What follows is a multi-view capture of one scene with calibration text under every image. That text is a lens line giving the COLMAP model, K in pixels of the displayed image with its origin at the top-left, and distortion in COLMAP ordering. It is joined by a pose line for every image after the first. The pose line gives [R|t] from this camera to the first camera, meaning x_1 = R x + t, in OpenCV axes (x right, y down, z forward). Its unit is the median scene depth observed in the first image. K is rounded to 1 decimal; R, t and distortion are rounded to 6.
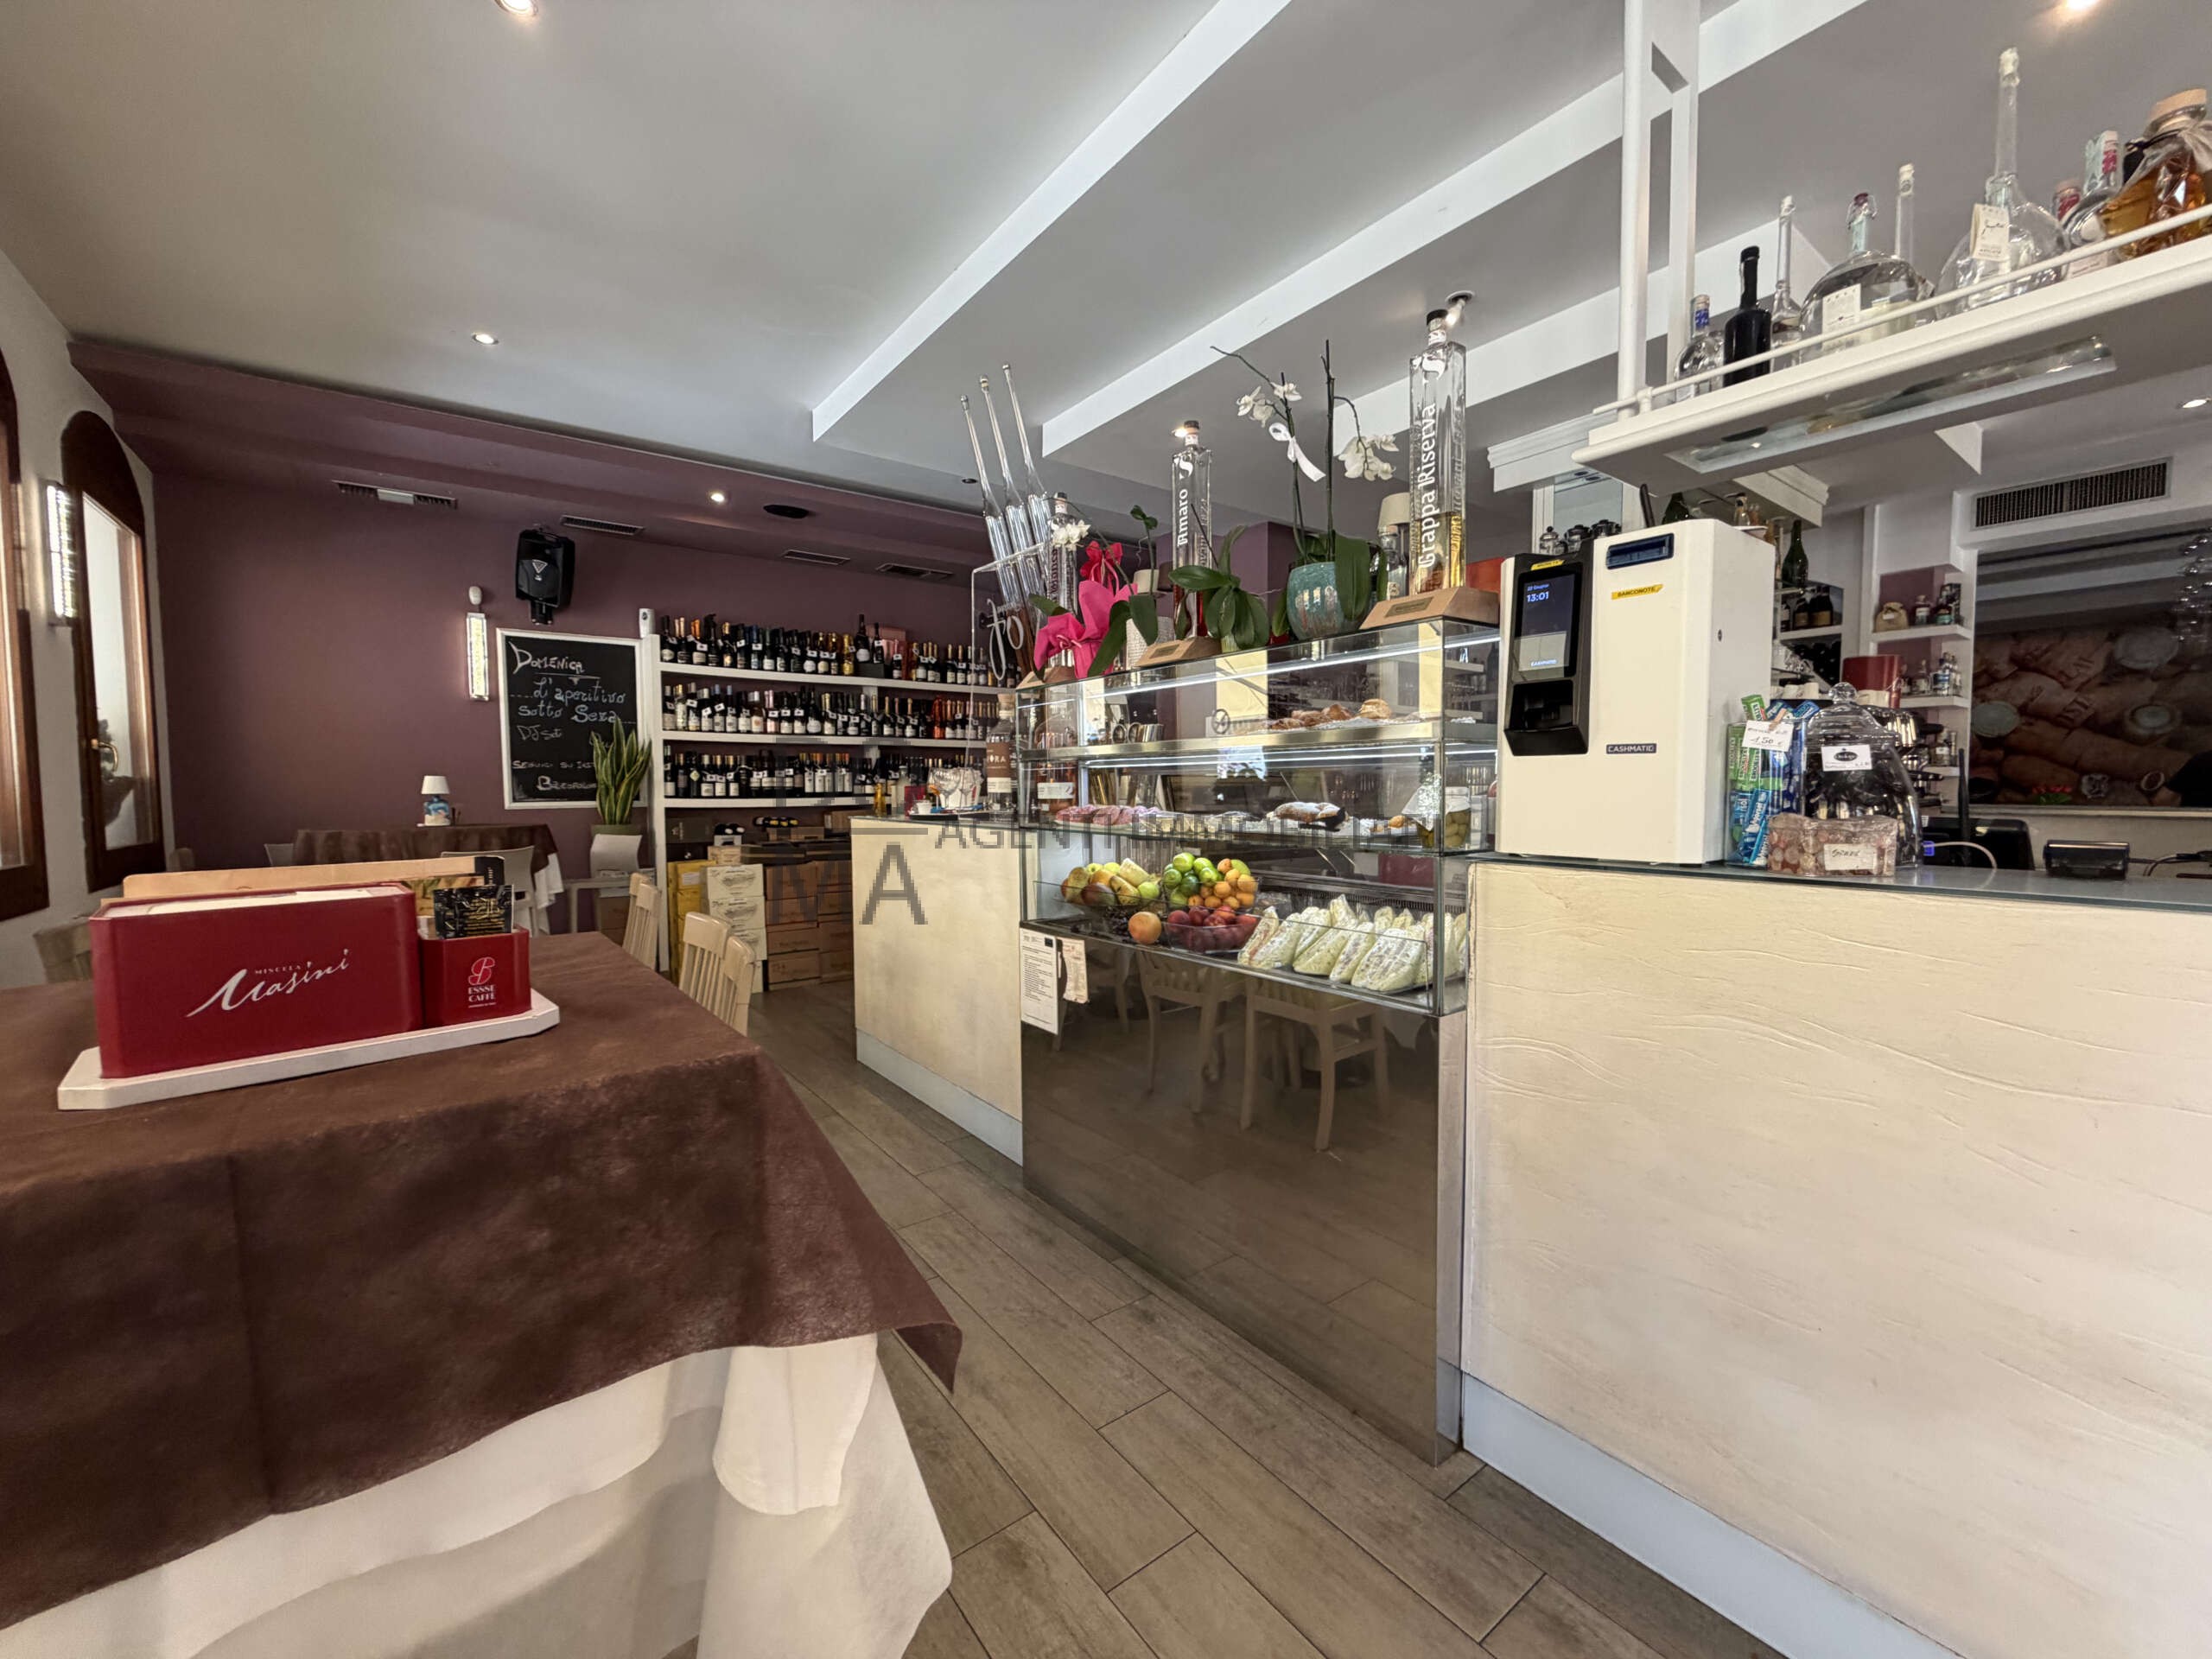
lens RADIAL K [[891.0, 0, 1097.5], [0, 891.0, 835.7], [0, 0, 1]] dist [0.005823, -0.001128]
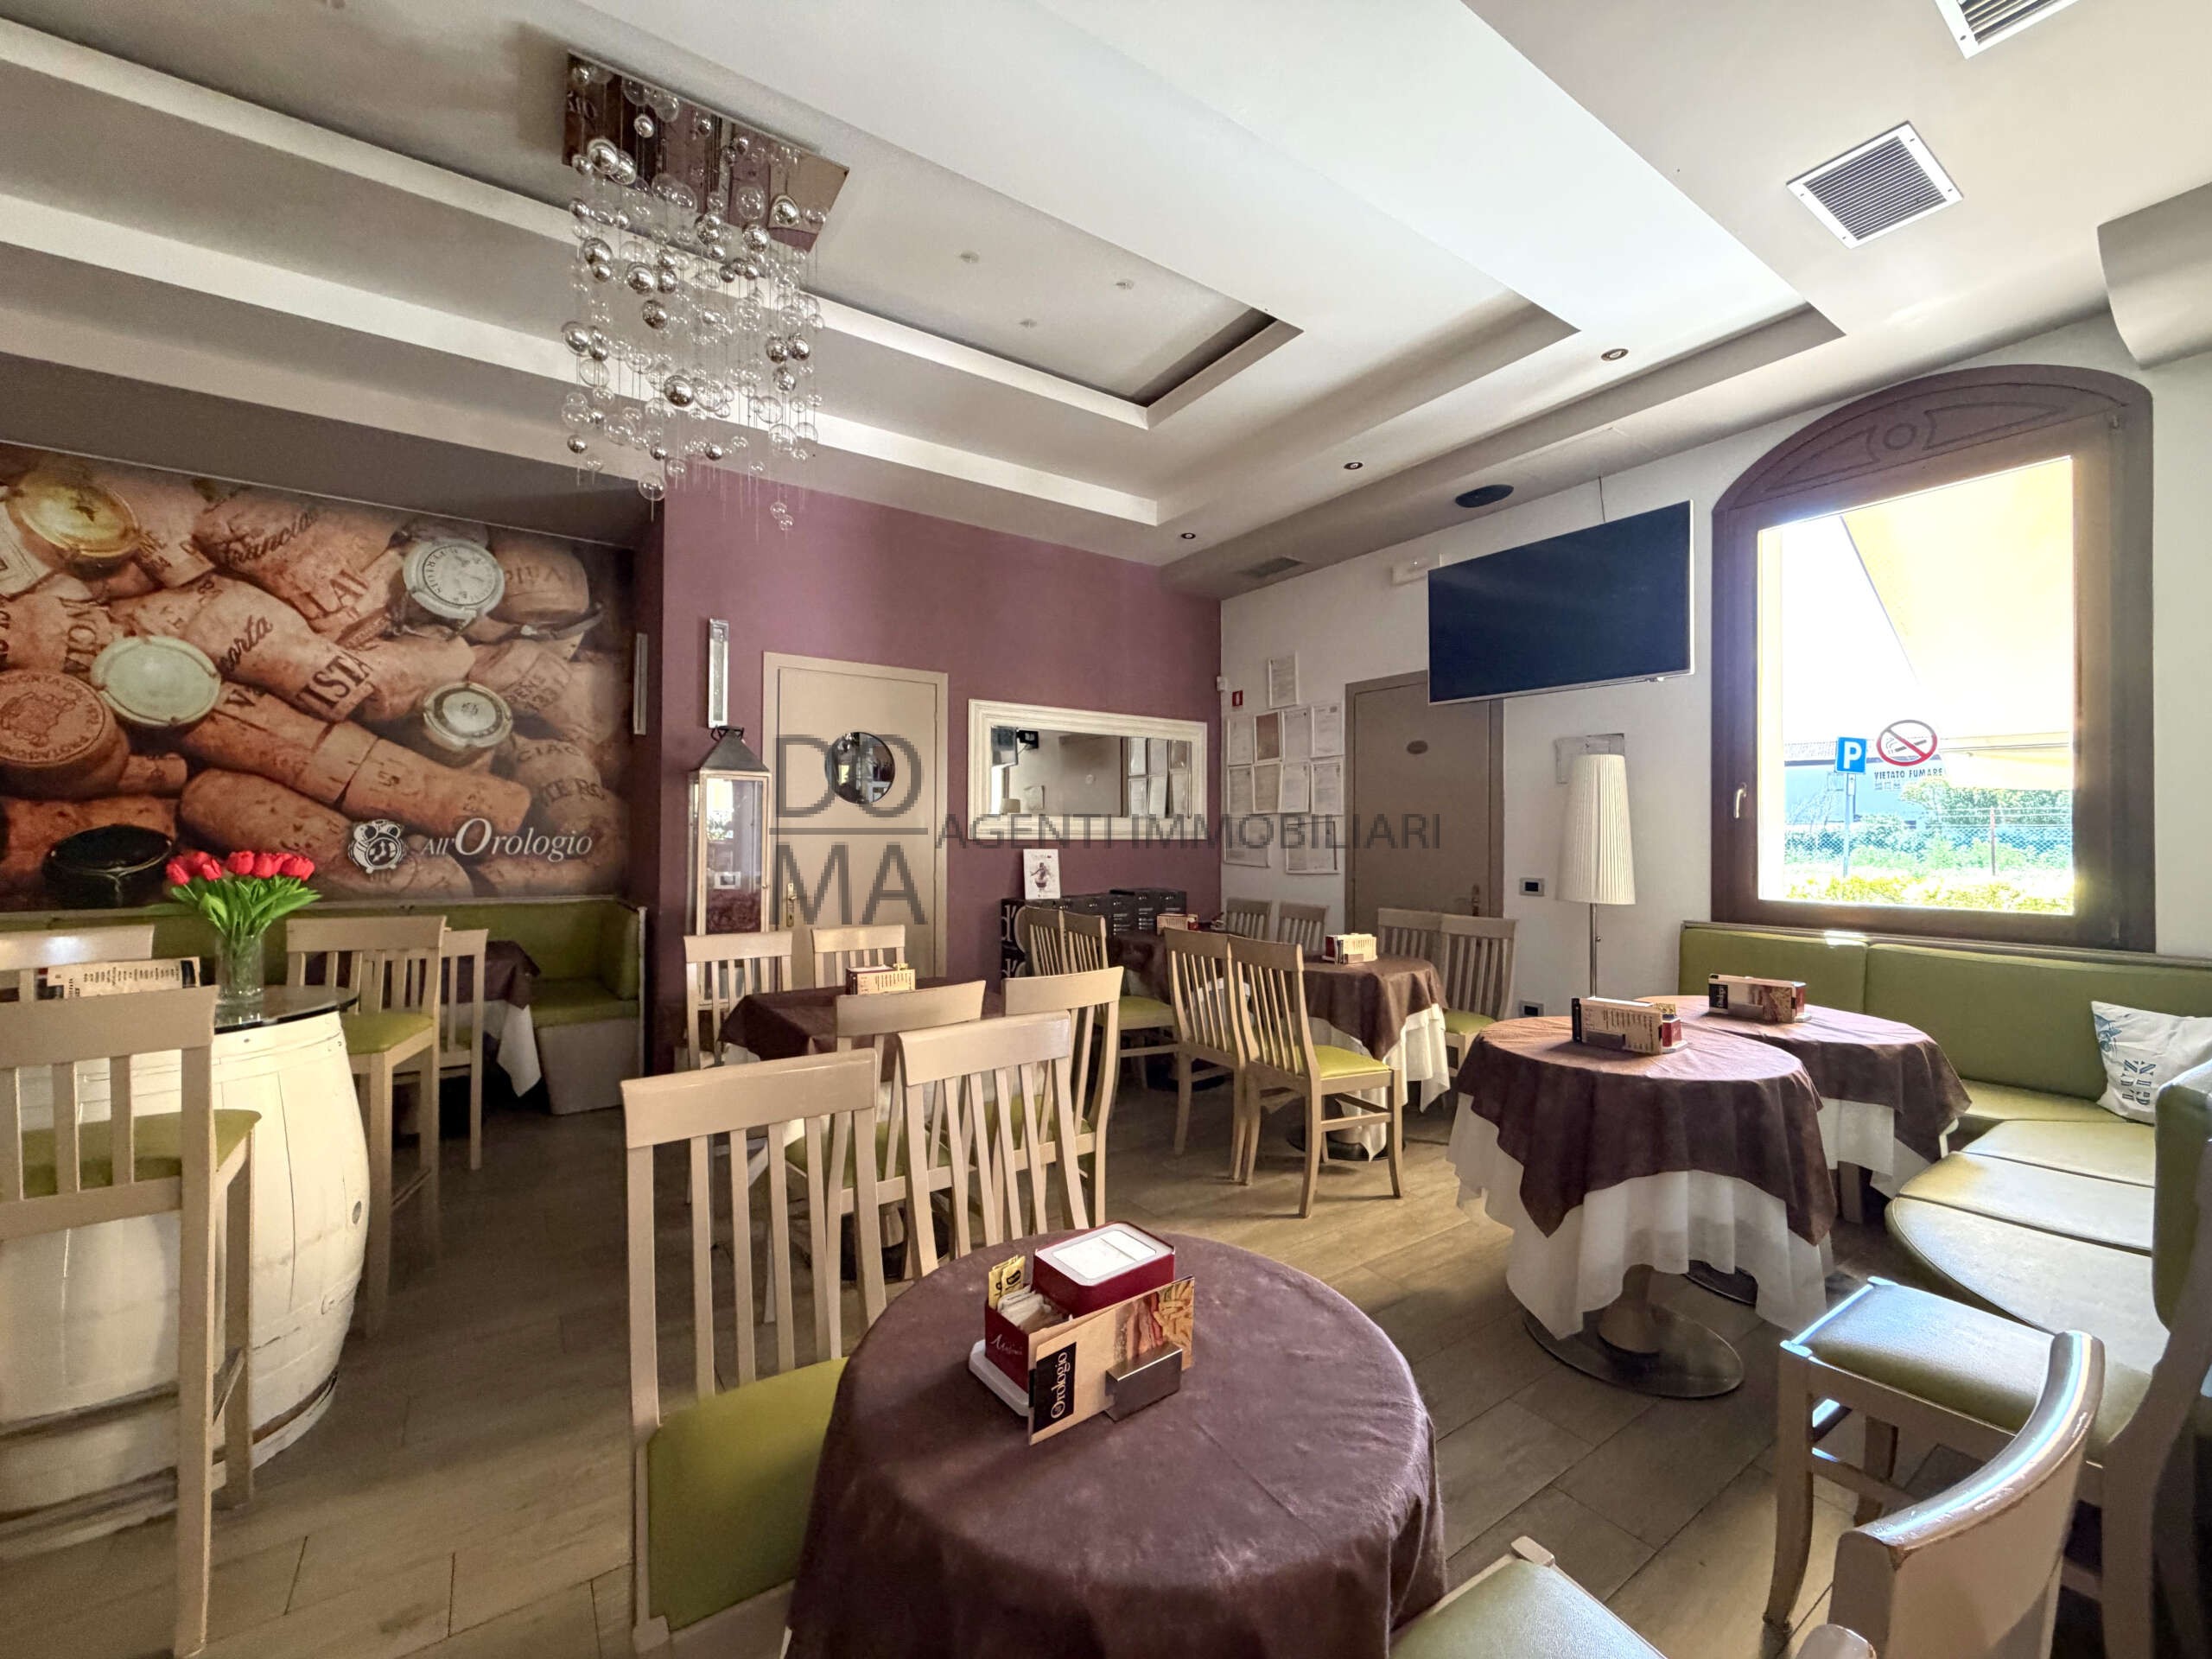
lens RADIAL K [[891.0, 0, 1085.2], [0, 891.0, 828.4], [0, 0, 1]] dist [0.005823, -0.001128]
pose [[0.057235, 0.016610, 0.998223, 2.924815], [0.047247, 0.998696, -0.019327, -0.169972], [-0.997242, 0.048270, 0.056376, 2.648941]]
